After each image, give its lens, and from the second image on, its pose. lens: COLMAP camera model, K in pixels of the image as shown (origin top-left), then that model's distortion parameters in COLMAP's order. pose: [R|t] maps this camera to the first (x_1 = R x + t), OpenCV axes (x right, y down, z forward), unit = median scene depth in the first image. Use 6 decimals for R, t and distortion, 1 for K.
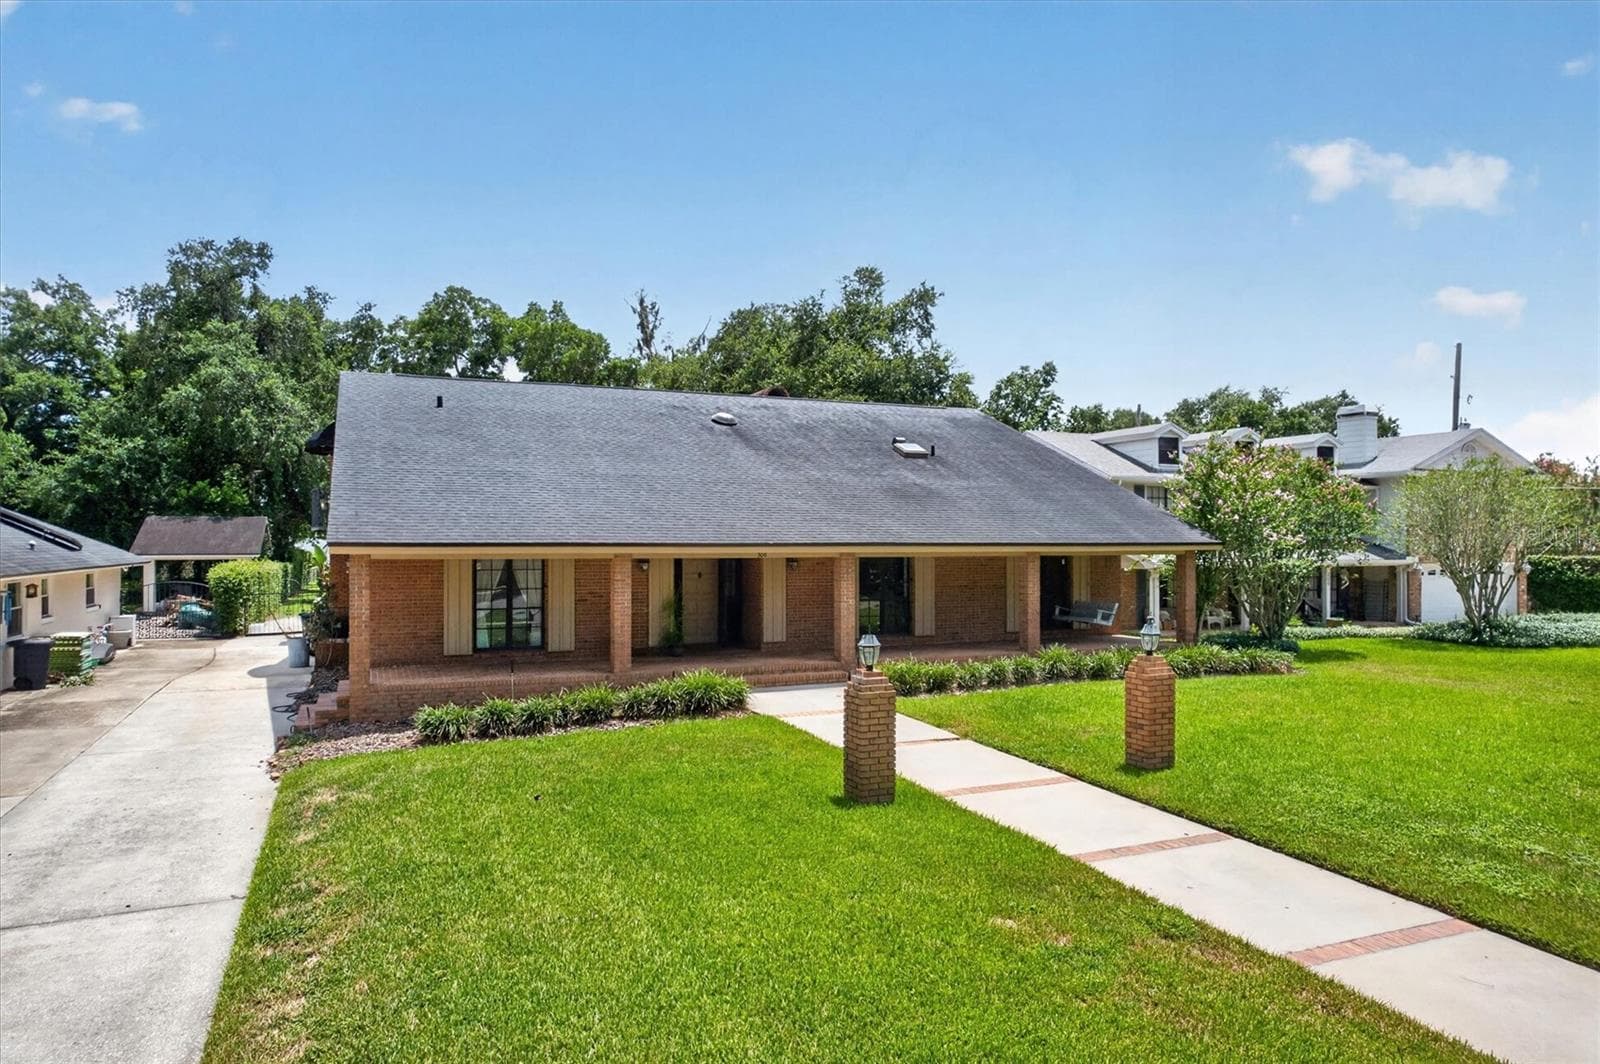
lens RADIAL K [[990.1, 0, 798.6], [0, 990.1, 532.8], [0, 0, 1]] dist [-0.023380, 0.000074]
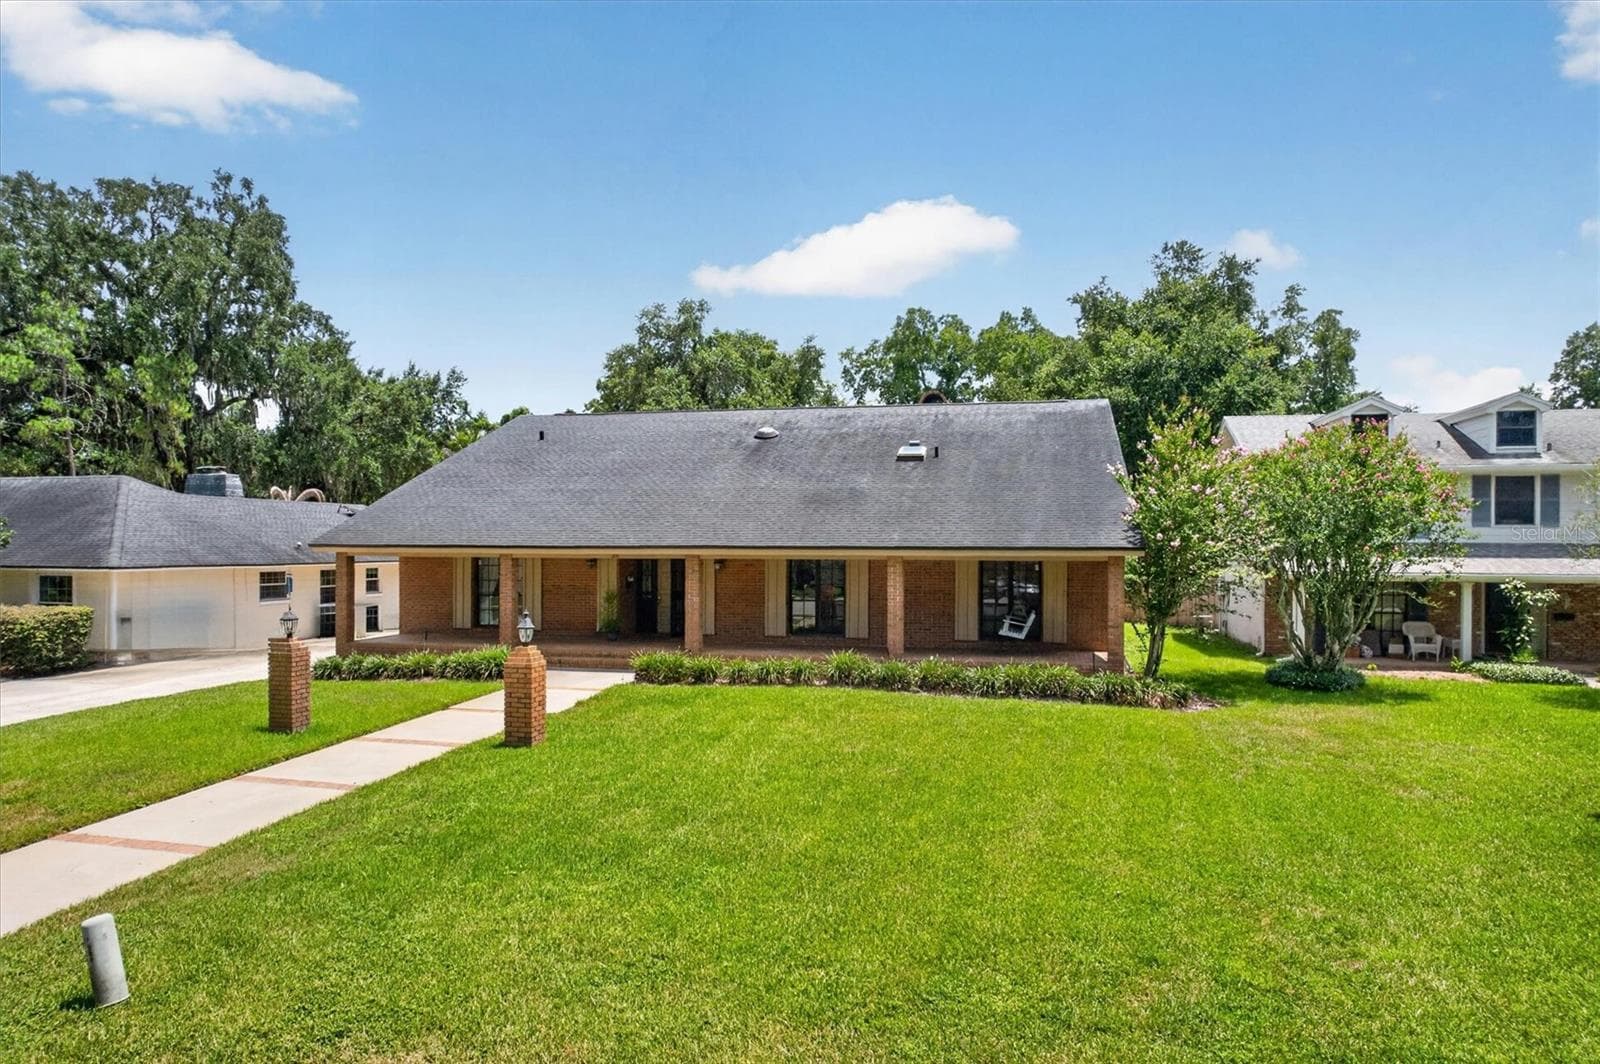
lens RADIAL K [[990.1, 0, 797.5], [0, 990.1, 538.7], [0, 0, 1]] dist [-0.023380, 0.000074]
pose [[0.821983, 0.000145, -0.569512, 0.655296], [0.002230, 0.999991, 0.003474, -0.001373], [0.569508, -0.004126, 0.821976, 0.129717]]
